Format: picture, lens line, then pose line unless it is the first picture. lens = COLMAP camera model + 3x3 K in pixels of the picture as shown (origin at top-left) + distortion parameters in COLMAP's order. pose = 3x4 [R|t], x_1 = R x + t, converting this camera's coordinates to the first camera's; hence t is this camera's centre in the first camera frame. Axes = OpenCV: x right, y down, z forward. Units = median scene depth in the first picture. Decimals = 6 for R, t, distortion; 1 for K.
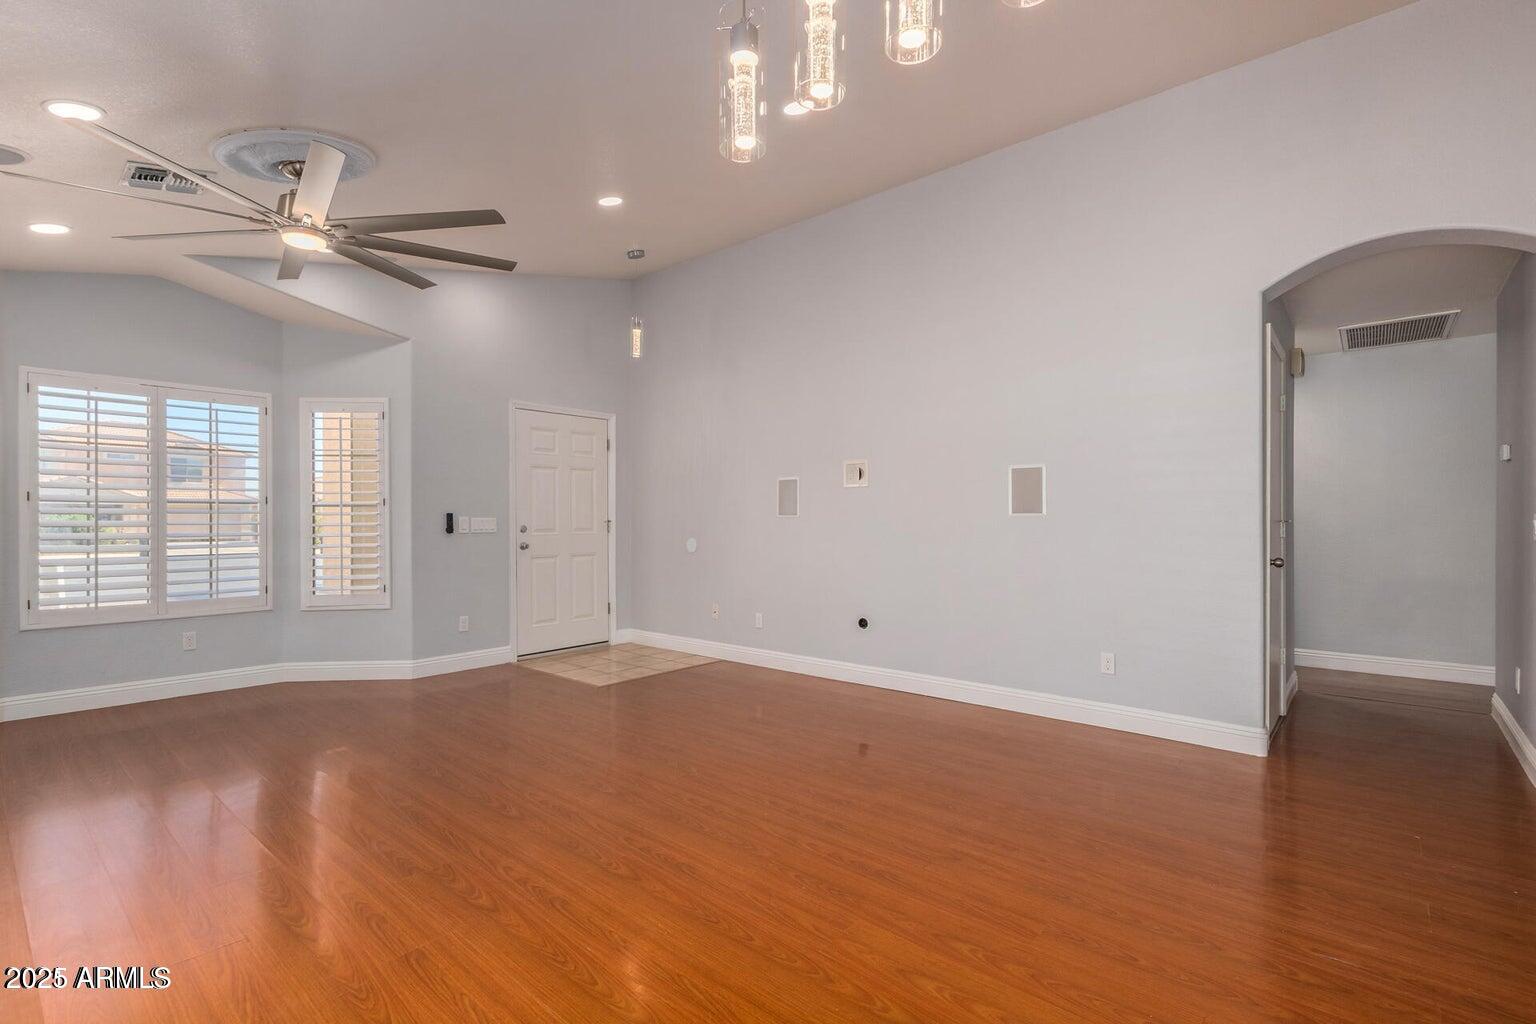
lens RADIAL K [[703.7, 0, 766.1], [0, 703.7, 519.9], [0, 0, 1]] dist [0.009995, -0.000359]
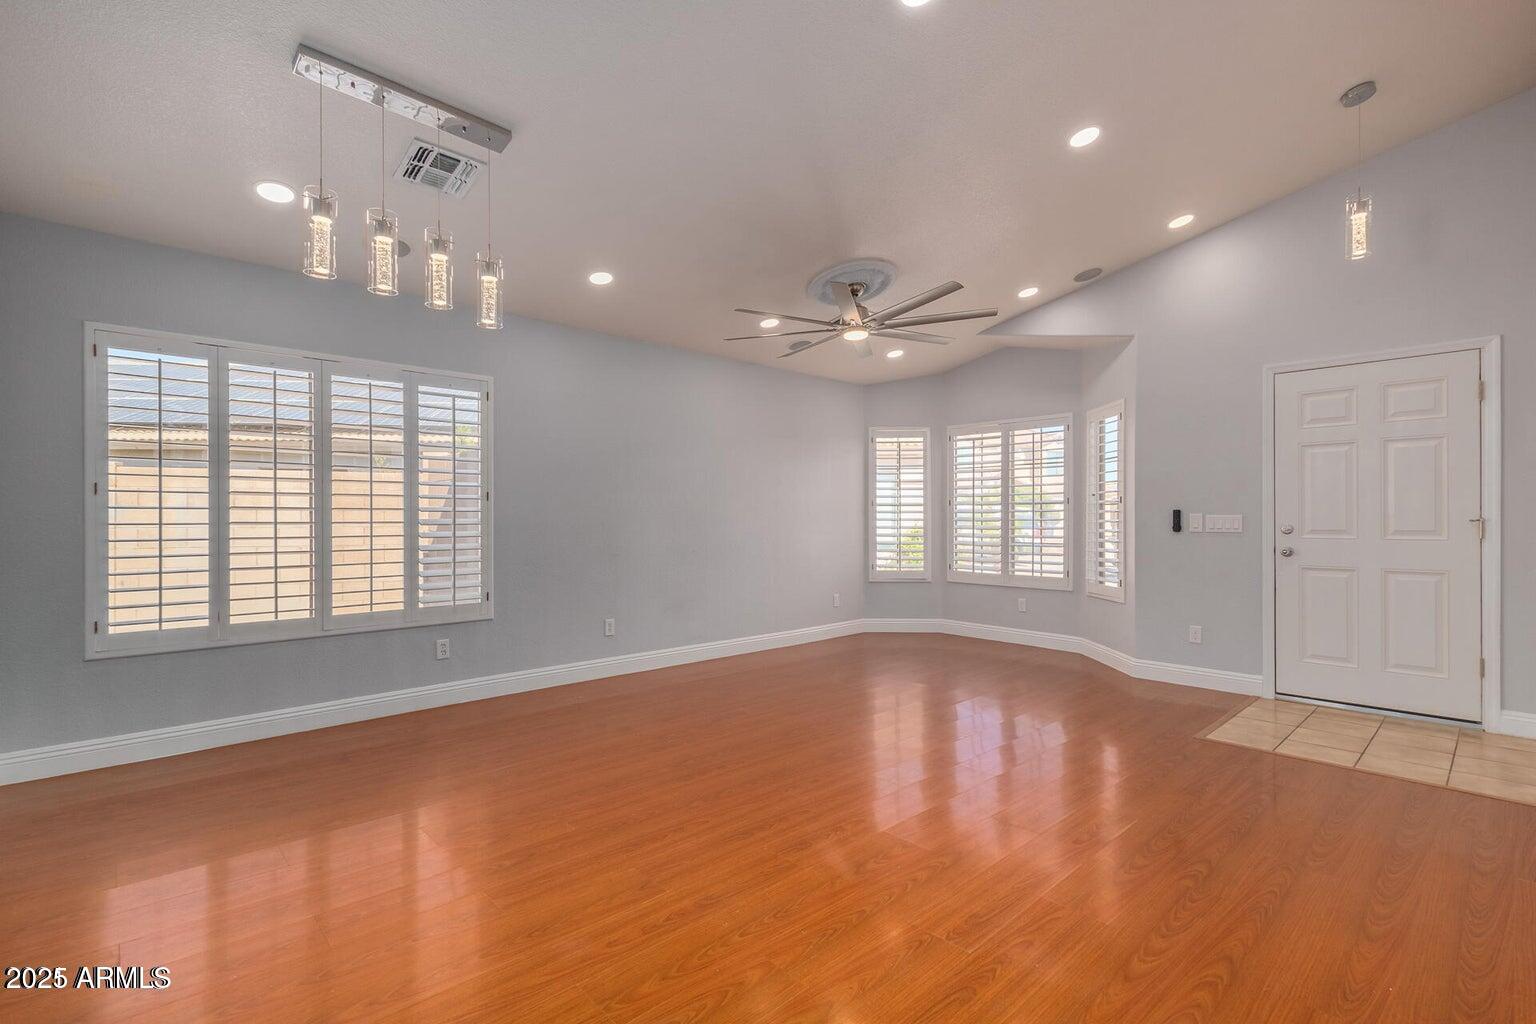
lens RADIAL K [[703.7, 0, 766.1], [0, 703.7, 519.9], [0, 0, 1]] dist [0.009995, -0.000359]
pose [[-0.101200, 0.006388, -0.994846, 0.513442], [-0.002487, 0.999975, 0.006674, -0.001311], [0.994863, 0.003150, -0.101182, 0.553842]]
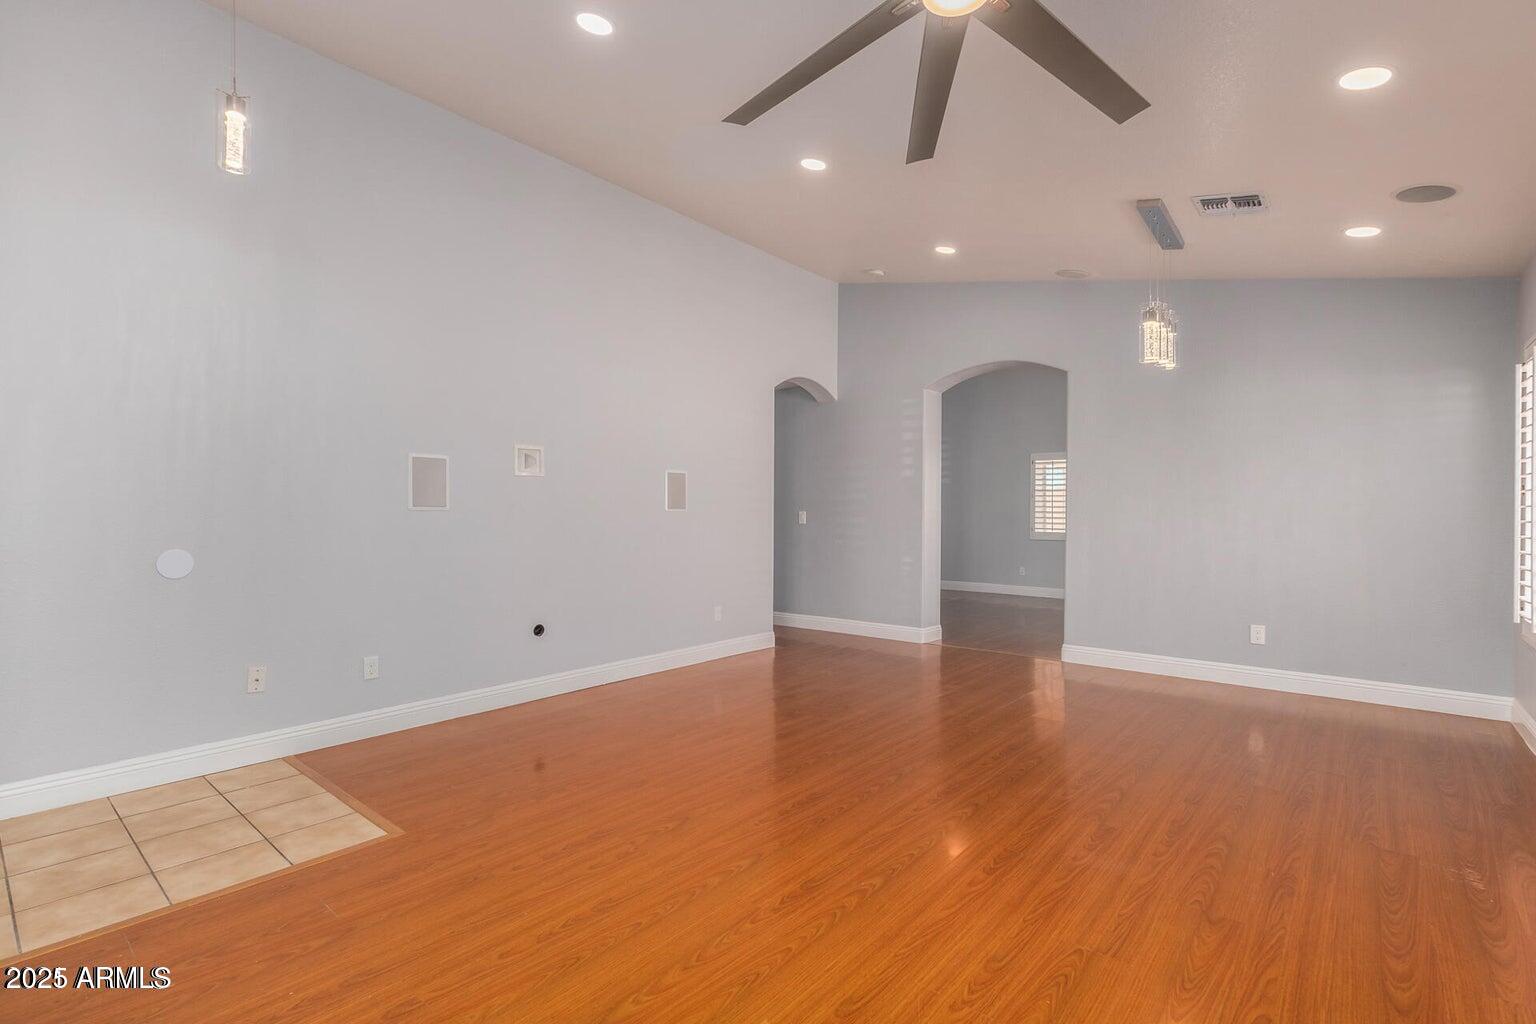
lens RADIAL K [[703.7, 0, 766.1], [0, 703.7, 519.9], [0, 0, 1]] dist [0.009995, -0.000359]
pose [[0.004091, -0.000202, 0.999992, -0.685088], [0.009255, 0.999957, 0.000164, 0.010258], [-0.999949, 0.009255, 0.004093, 0.655525]]
